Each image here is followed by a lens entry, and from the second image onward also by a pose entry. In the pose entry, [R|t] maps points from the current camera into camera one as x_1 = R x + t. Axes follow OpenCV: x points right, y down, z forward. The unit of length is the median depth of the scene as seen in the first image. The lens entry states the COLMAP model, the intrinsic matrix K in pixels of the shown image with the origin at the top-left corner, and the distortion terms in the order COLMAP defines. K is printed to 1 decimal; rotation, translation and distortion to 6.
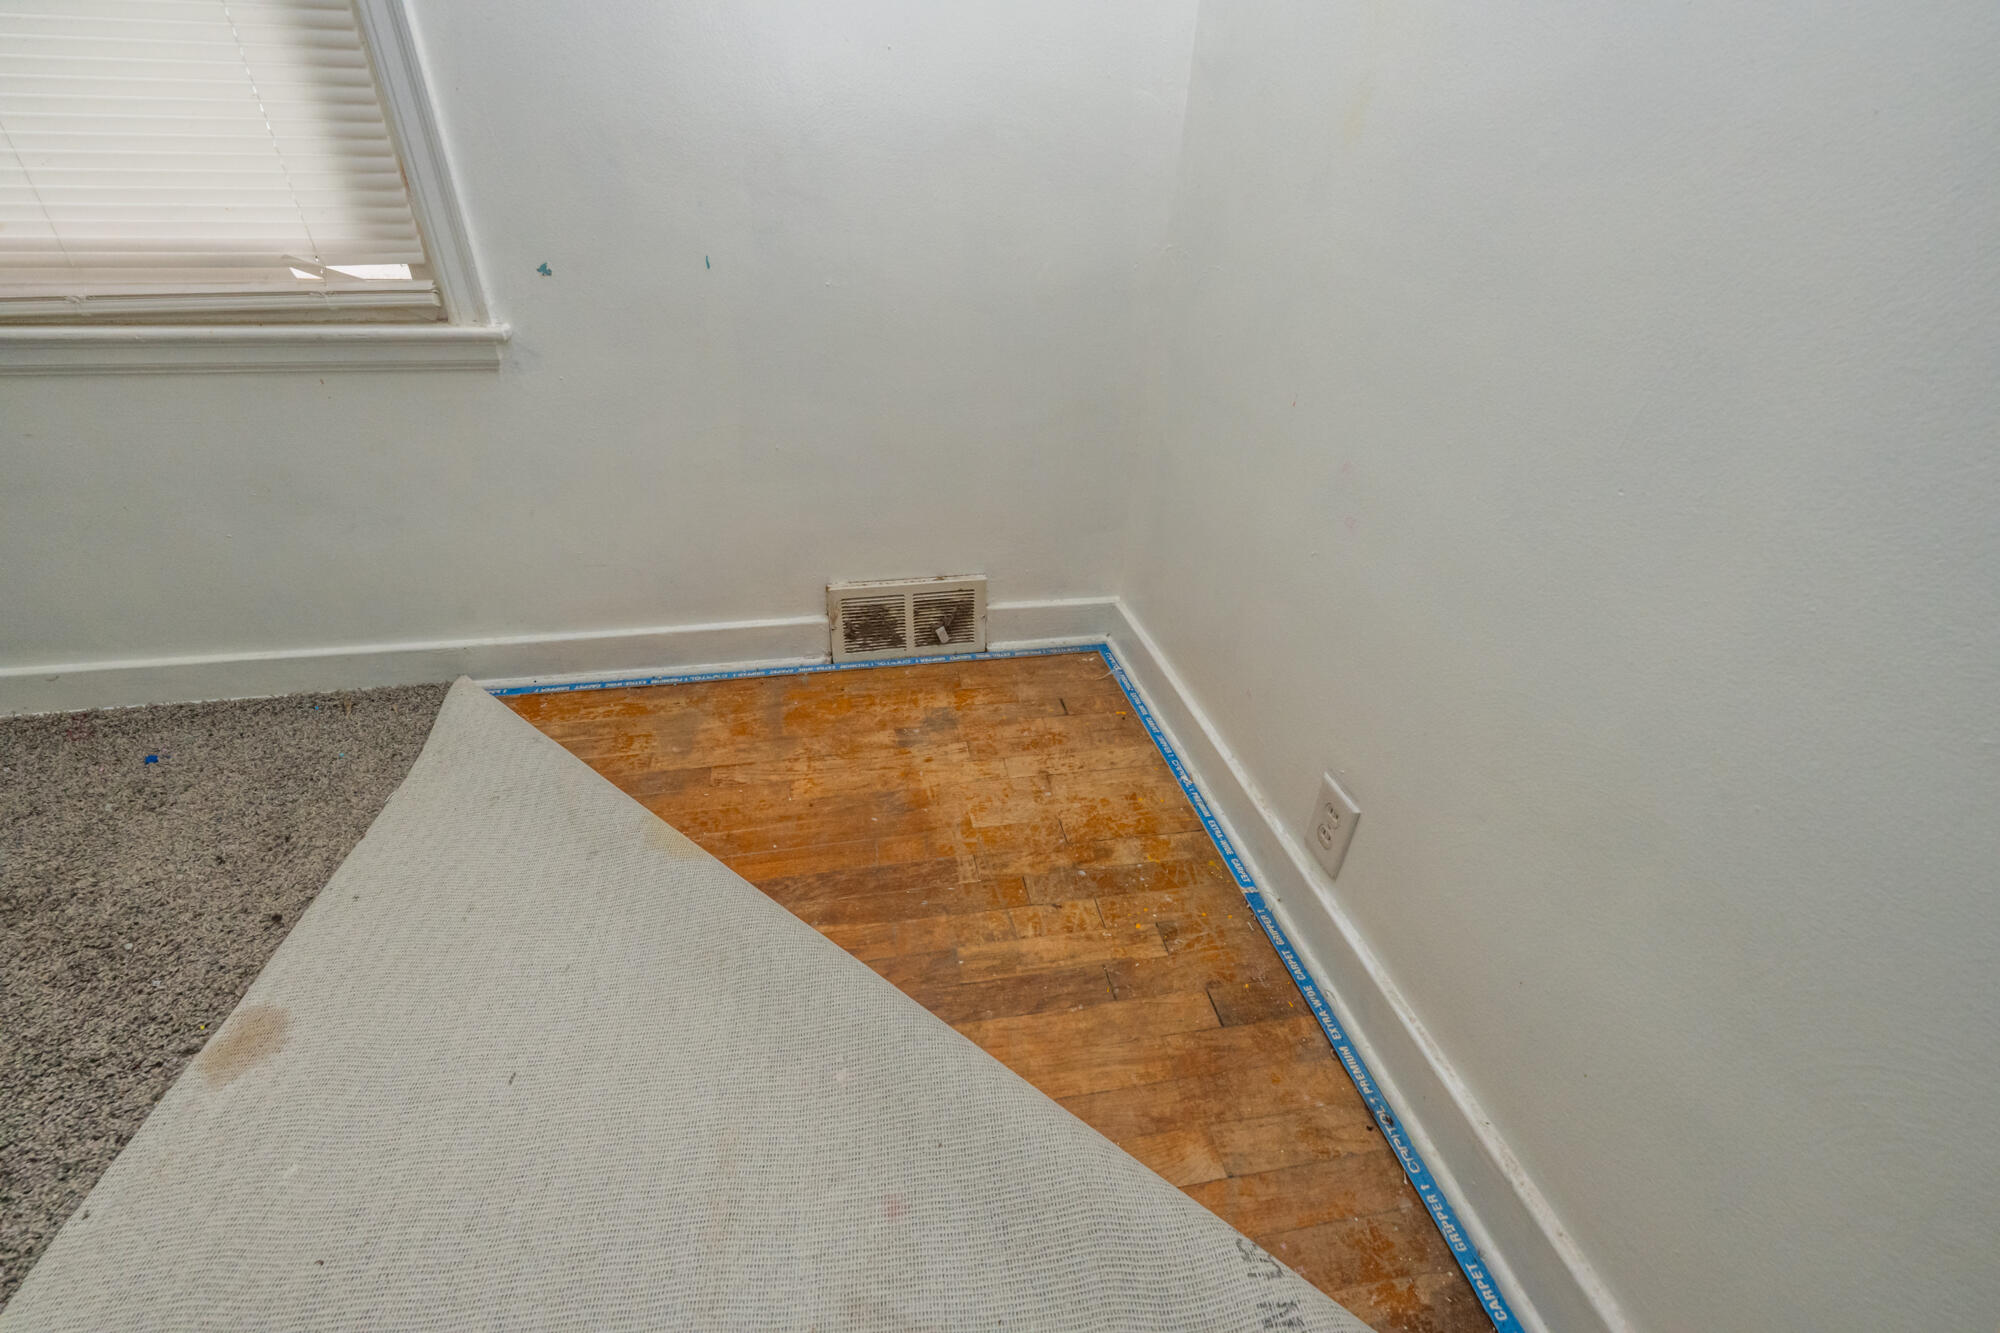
lens RADIAL K [[814.8, 0, 995.1], [0, 814.8, 653.0], [0, 0, 1]] dist [0.000521, -0.000016]
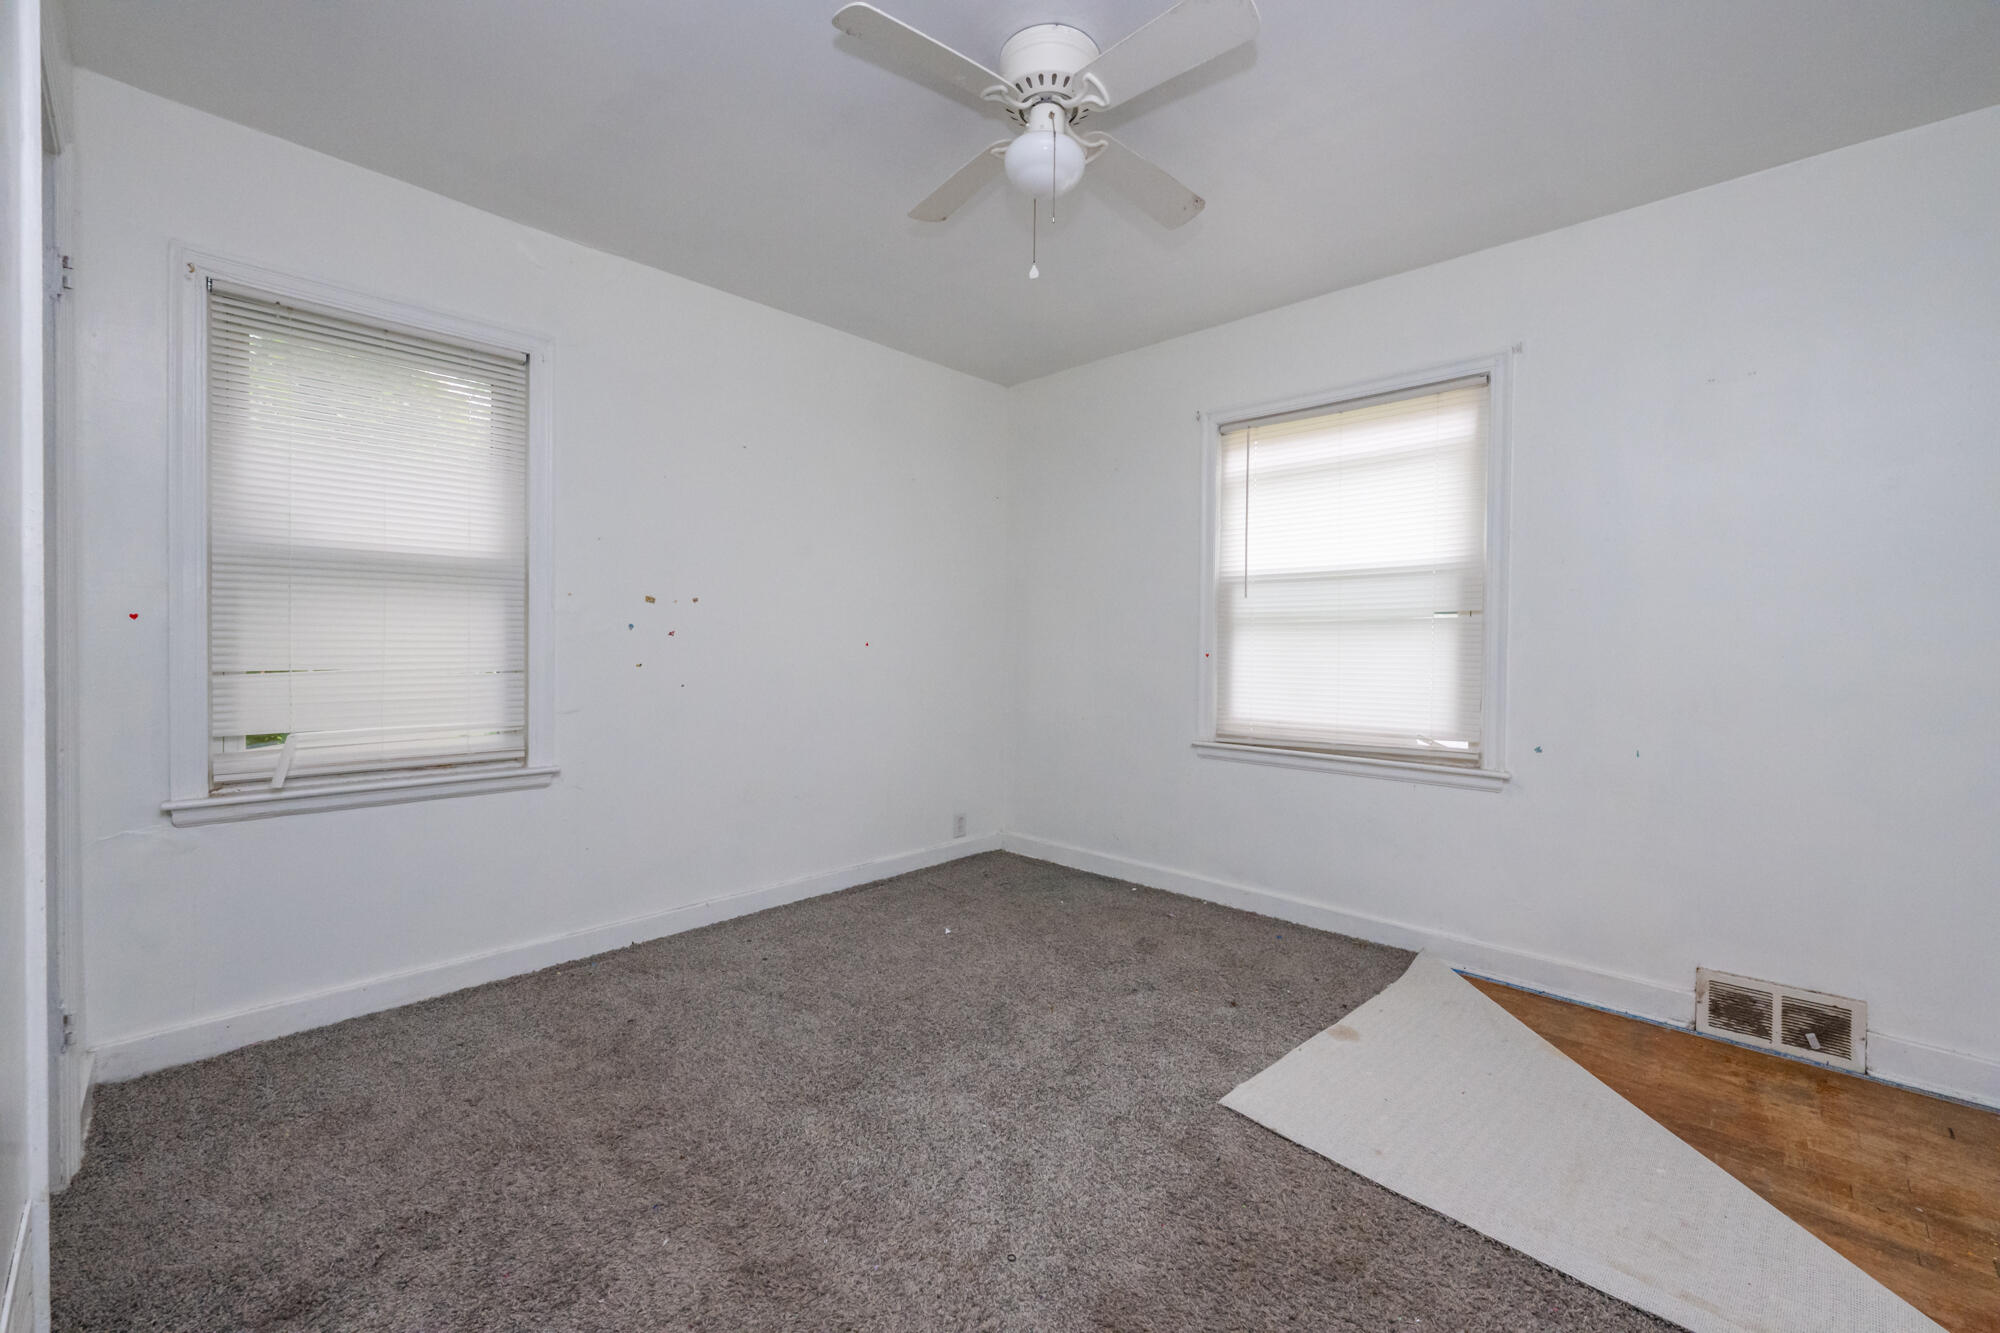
lens RADIAL K [[814.8, 0, 995.1], [0, 814.8, 653.0], [0, 0, 1]] dist [0.000521, -0.000016]
pose [[0.583227, -0.010257, -0.812244, 0.242622], [-0.421324, 0.851084, -0.313276, 0.422721], [0.694502, 0.524929, 0.492054, -0.847530]]
